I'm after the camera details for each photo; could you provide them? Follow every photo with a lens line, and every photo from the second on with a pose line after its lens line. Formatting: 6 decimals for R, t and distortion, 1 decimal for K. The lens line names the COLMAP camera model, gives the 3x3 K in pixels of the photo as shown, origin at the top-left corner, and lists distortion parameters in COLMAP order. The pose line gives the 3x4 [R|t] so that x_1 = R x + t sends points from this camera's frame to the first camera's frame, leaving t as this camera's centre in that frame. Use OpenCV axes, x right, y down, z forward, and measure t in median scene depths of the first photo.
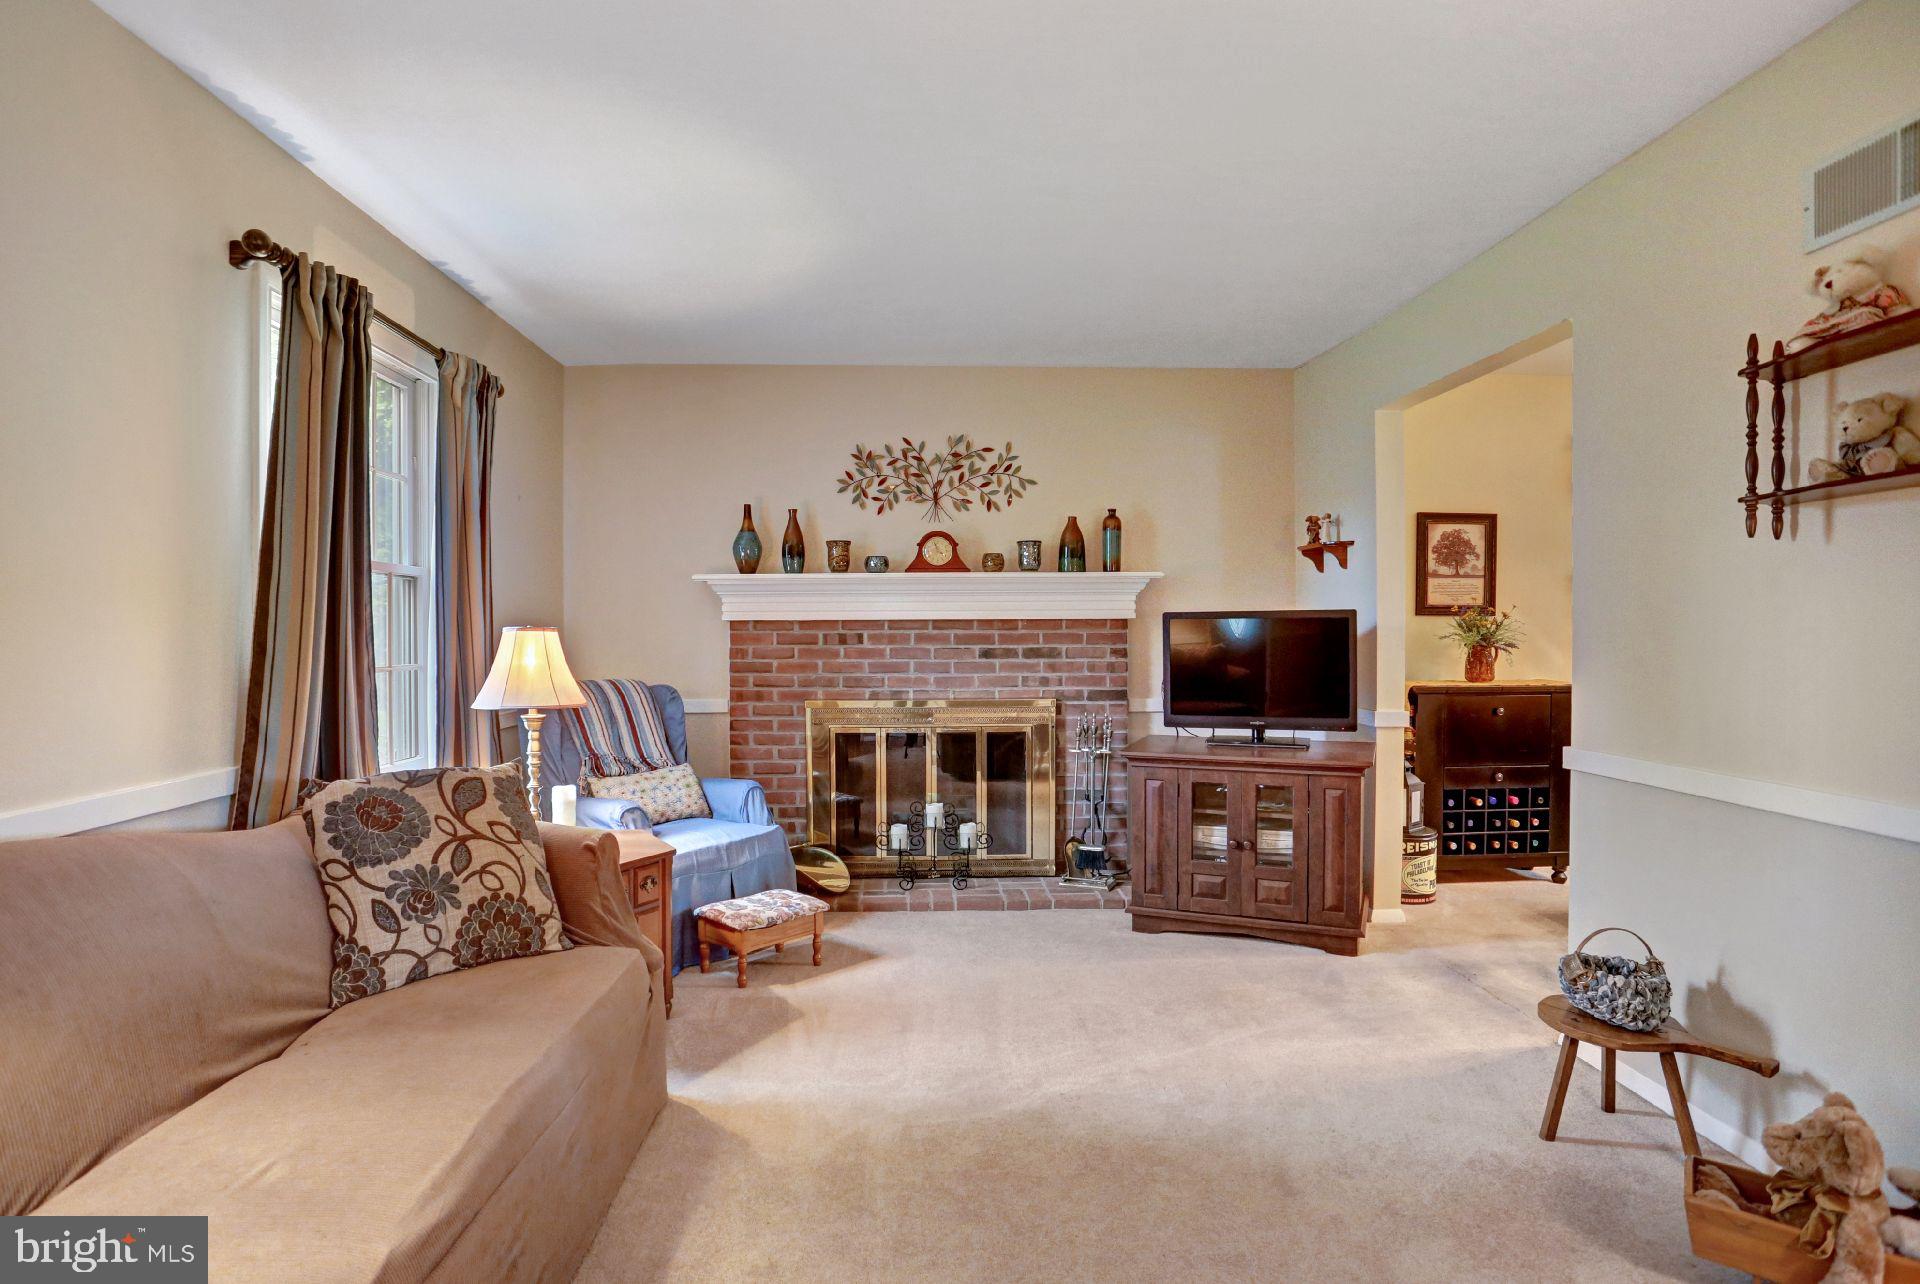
lens RADIAL K [[1010.9, 0, 954.0], [0, 1010.9, 650.9], [0, 0, 1]] dist [-0.062891, 0.033199]
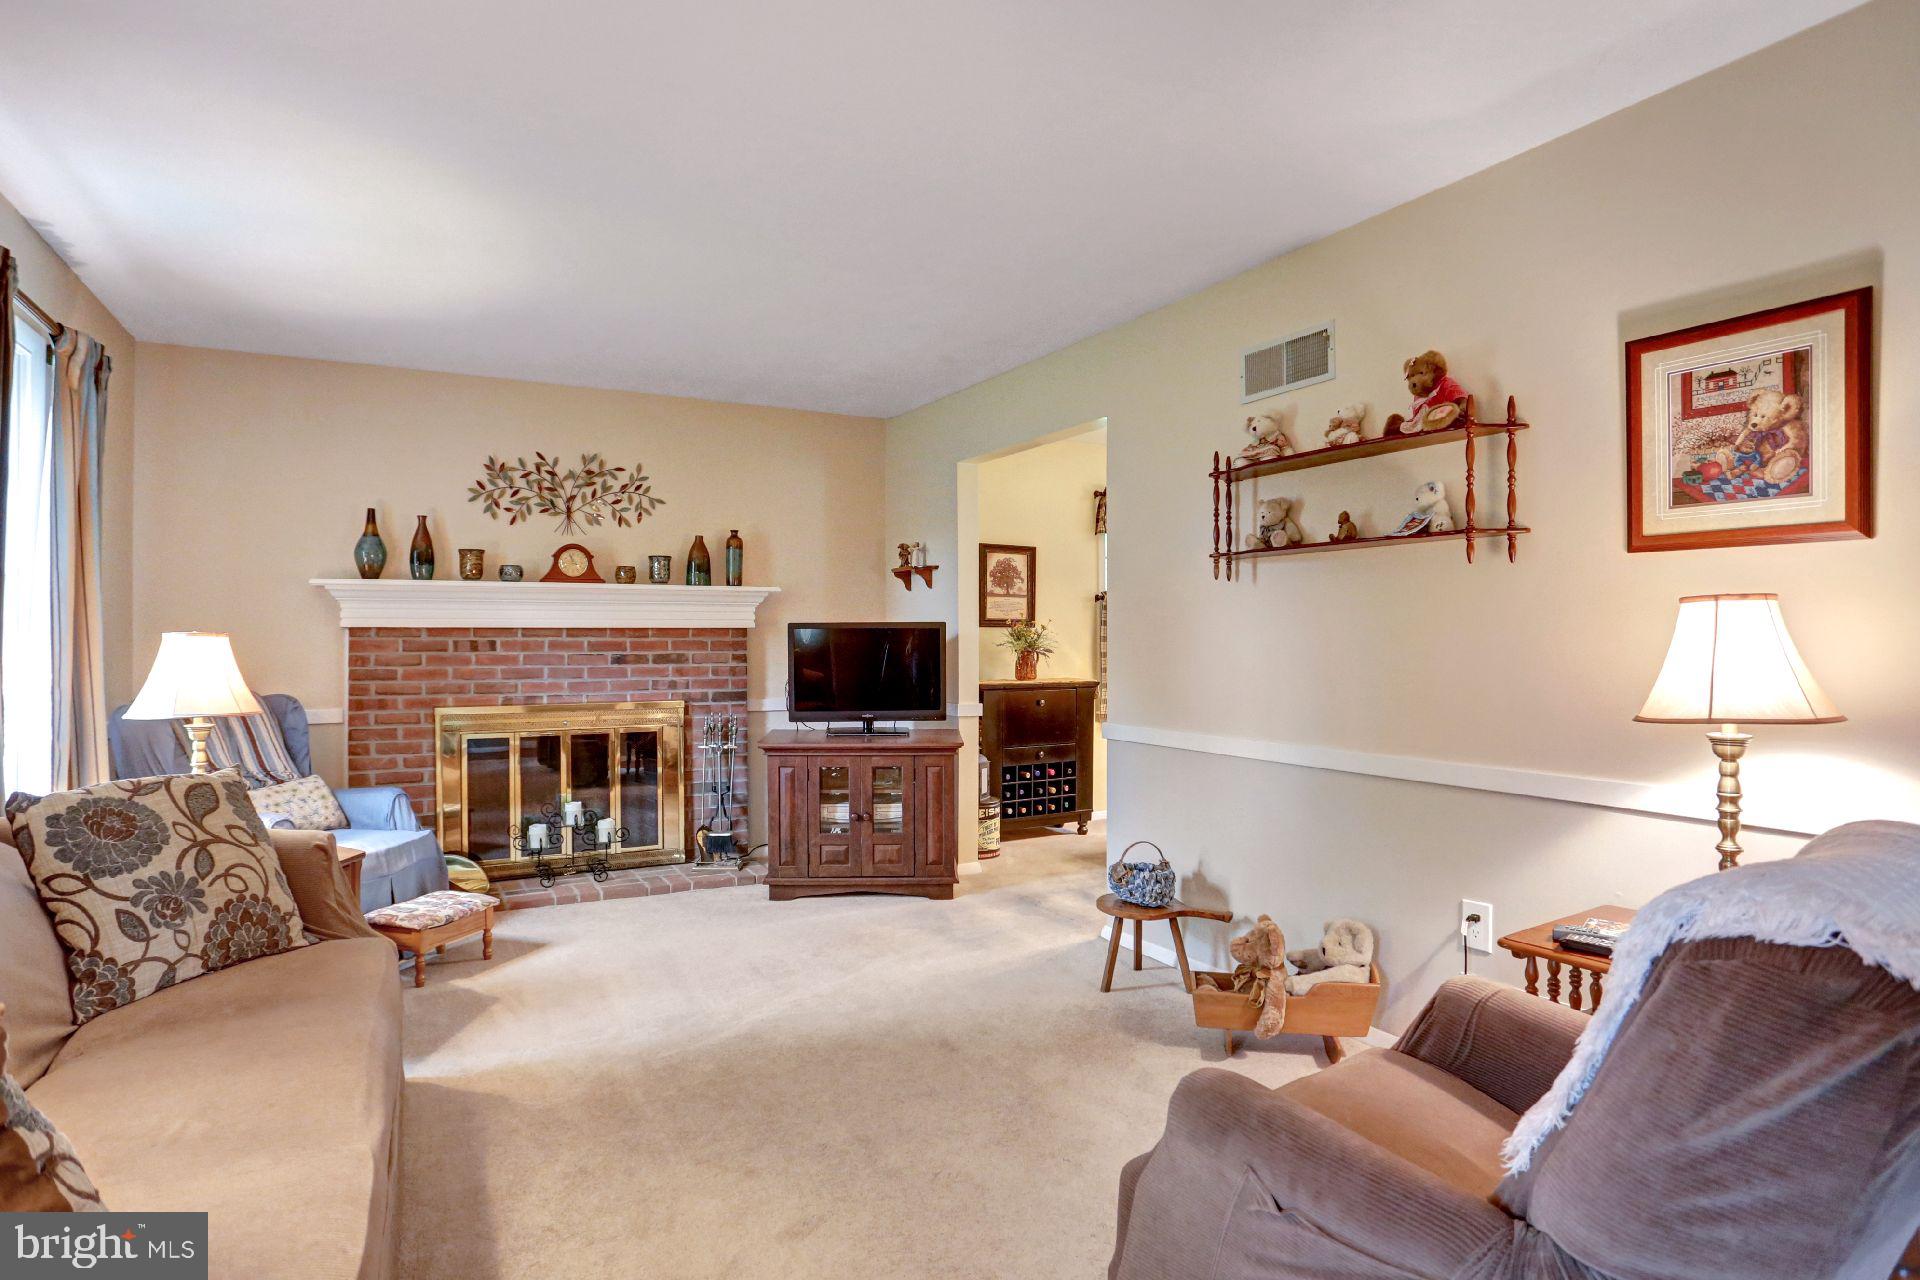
lens RADIAL K [[1016.5, 0, 960.0], [0, 1016.5, 640.0], [0, 0, 1]] dist [-0.065667, 0.067300]
pose [[0.894681, 0.002548, 0.446699, -0.139612], [0.005900, 0.999829, -0.017520, 0.003006], [-0.446667, 0.018310, 0.894513, -0.131866]]
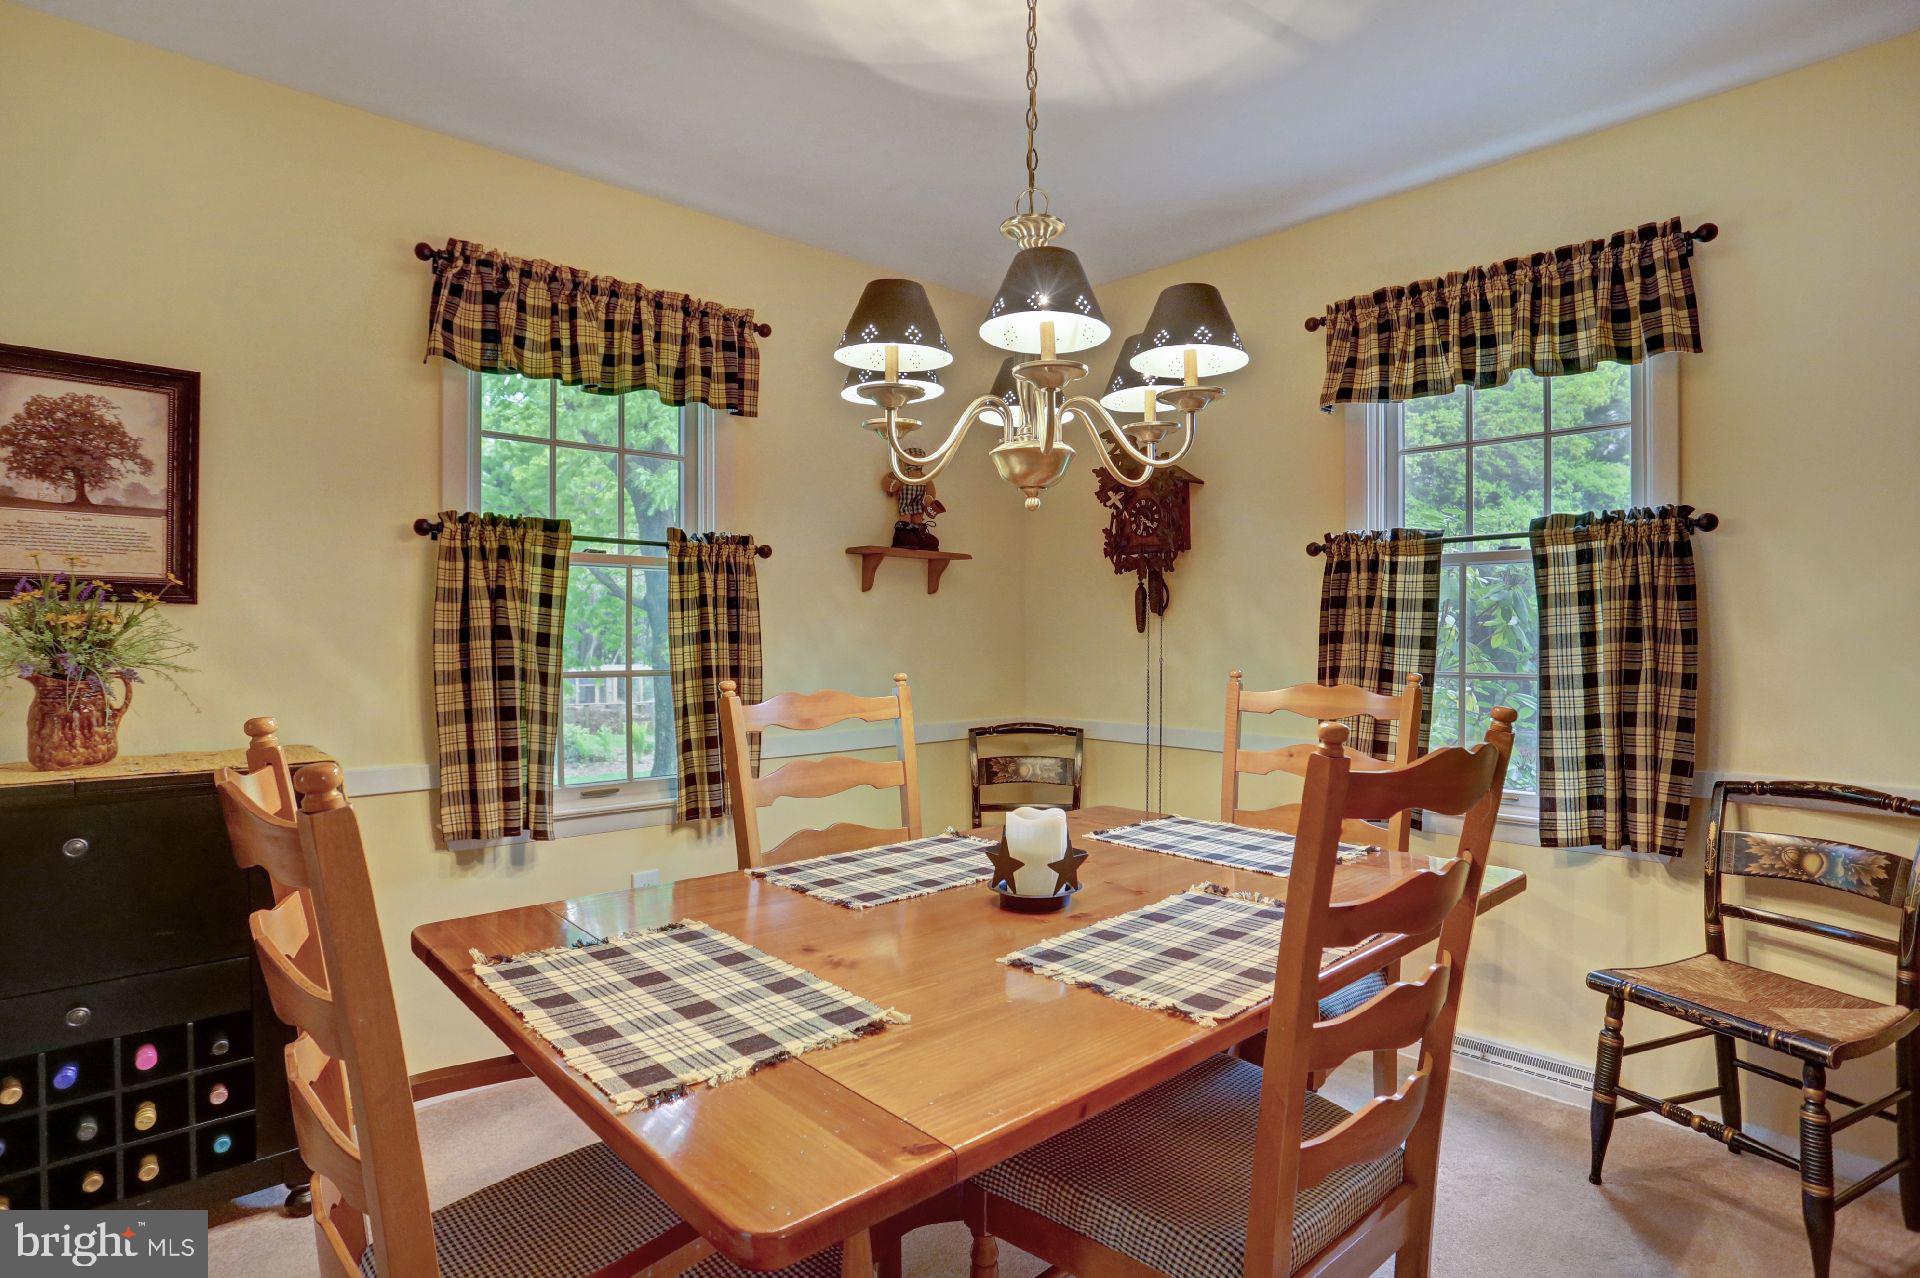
lens RADIAL K [[1010.9, 0, 954.0], [0, 1010.9, 647.9], [0, 0, 1]] dist [-0.062891, 0.033199]
pose [[0.765734, -0.000195, 0.643158, 0.621594], [0.008105, 0.999923, -0.009346, -0.010847], [-0.643107, 0.012369, 0.765677, 0.536927]]
